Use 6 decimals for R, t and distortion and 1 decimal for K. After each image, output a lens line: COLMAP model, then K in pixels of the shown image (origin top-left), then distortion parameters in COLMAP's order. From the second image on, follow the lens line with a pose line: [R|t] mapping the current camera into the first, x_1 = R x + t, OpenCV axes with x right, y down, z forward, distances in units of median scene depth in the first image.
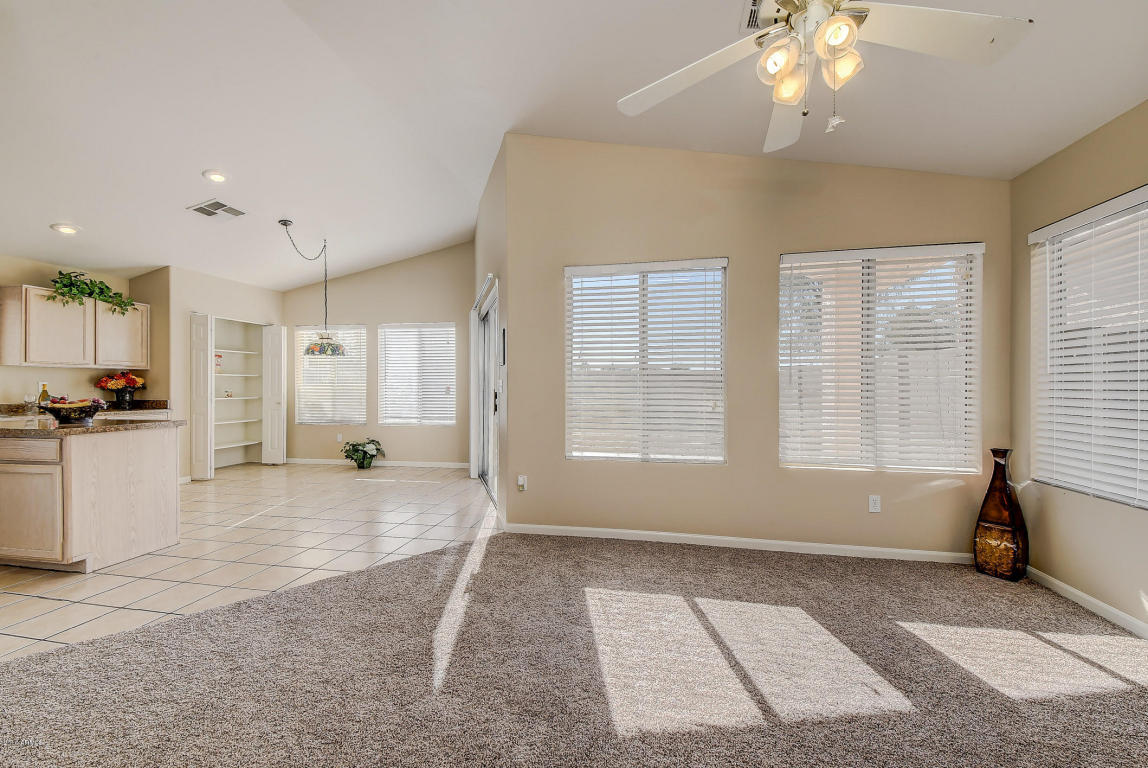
lens RADIAL K [[461.3, 0, 548.0], [0, 461.3, 387.4], [0, 0, 1]] dist [-0.002871, -0.000573]
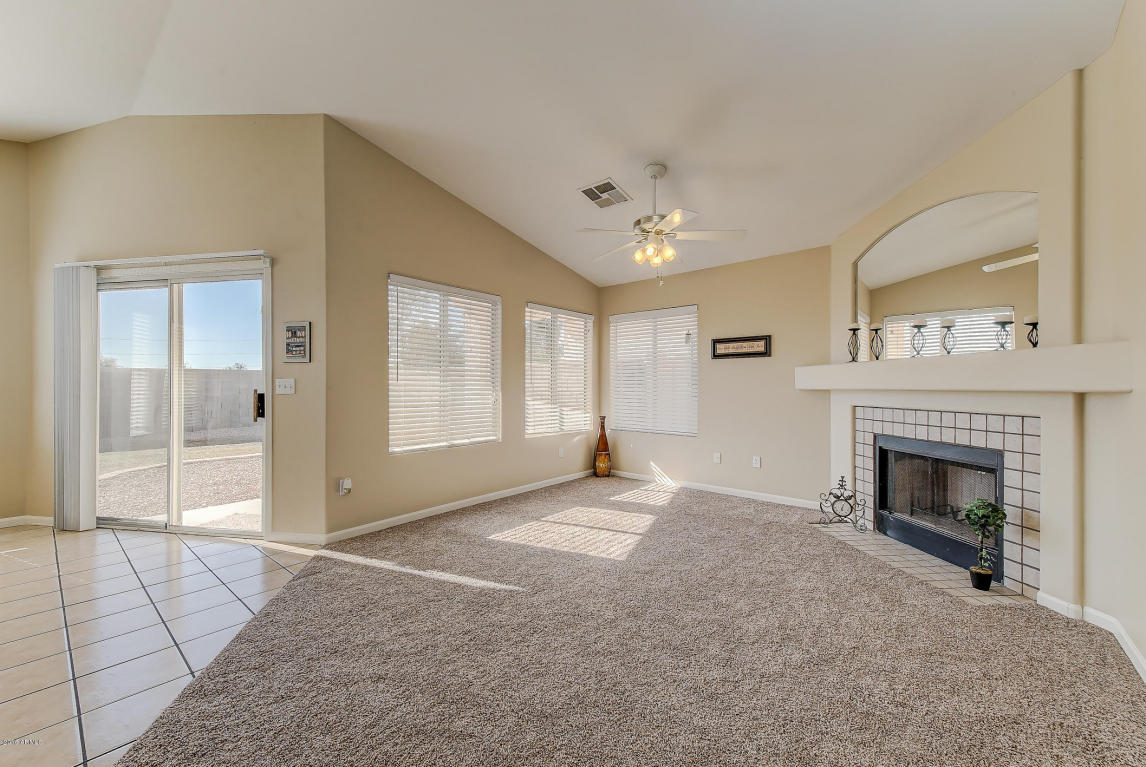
lens RADIAL K [[463.6, 0, 611.7], [0, 463.6, 383.1], [0, 0, 1]] dist [0.012529, -0.000209]
pose [[0.390751, 0.006100, 0.920476, -0.494621], [0.003176, 0.999963, -0.007974, -0.001209], [-0.920491, 0.006039, 0.390717, 0.063180]]
